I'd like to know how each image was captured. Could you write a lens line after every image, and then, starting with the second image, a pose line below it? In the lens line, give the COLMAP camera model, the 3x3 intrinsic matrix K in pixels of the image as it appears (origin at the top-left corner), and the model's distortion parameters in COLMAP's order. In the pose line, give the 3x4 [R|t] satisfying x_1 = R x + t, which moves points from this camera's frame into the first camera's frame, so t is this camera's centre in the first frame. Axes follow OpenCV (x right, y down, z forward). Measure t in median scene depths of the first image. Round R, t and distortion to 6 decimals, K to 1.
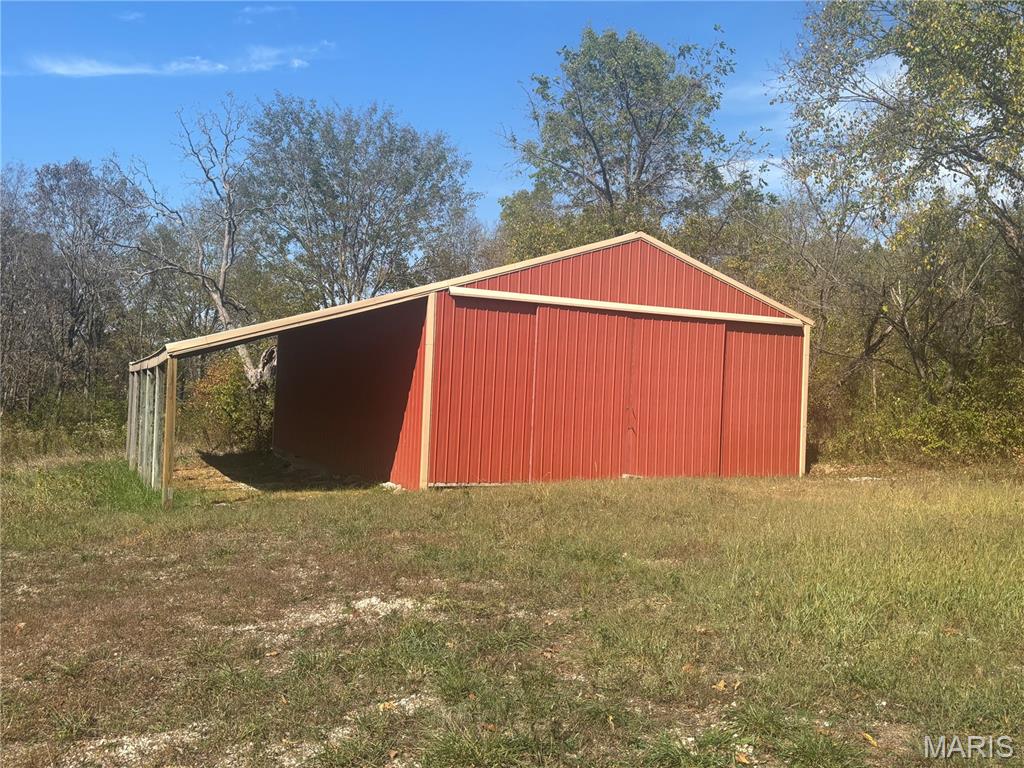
lens RADIAL K [[866.5, 0, 468.0], [0, 866.5, 383.3], [0, 0, 1]] dist [0.006913, 0.018727]
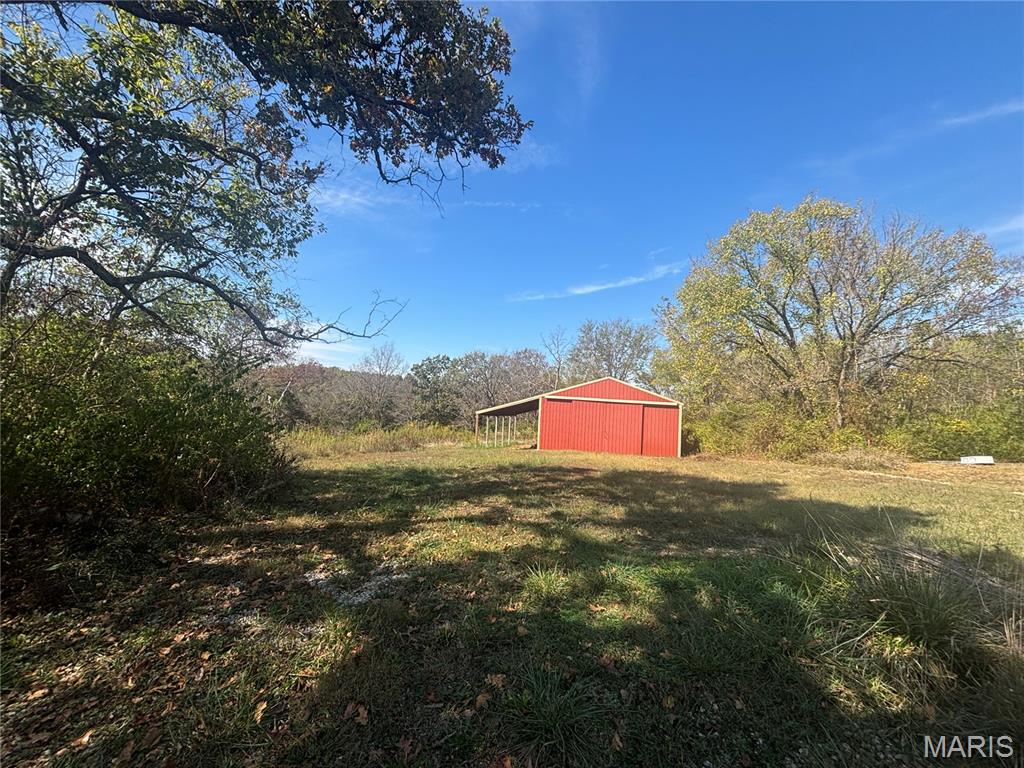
lens RADIAL K [[386.4, 0, 491.6], [0, 386.4, 382.3], [0, 0, 1]] dist [0.000134, -0.000080]
pose [[0.778962, -0.032585, -0.626224, 0.737210], [-0.030316, 0.995524, -0.089510, -0.008959], [0.626338, 0.088709, 0.774488, -0.400653]]
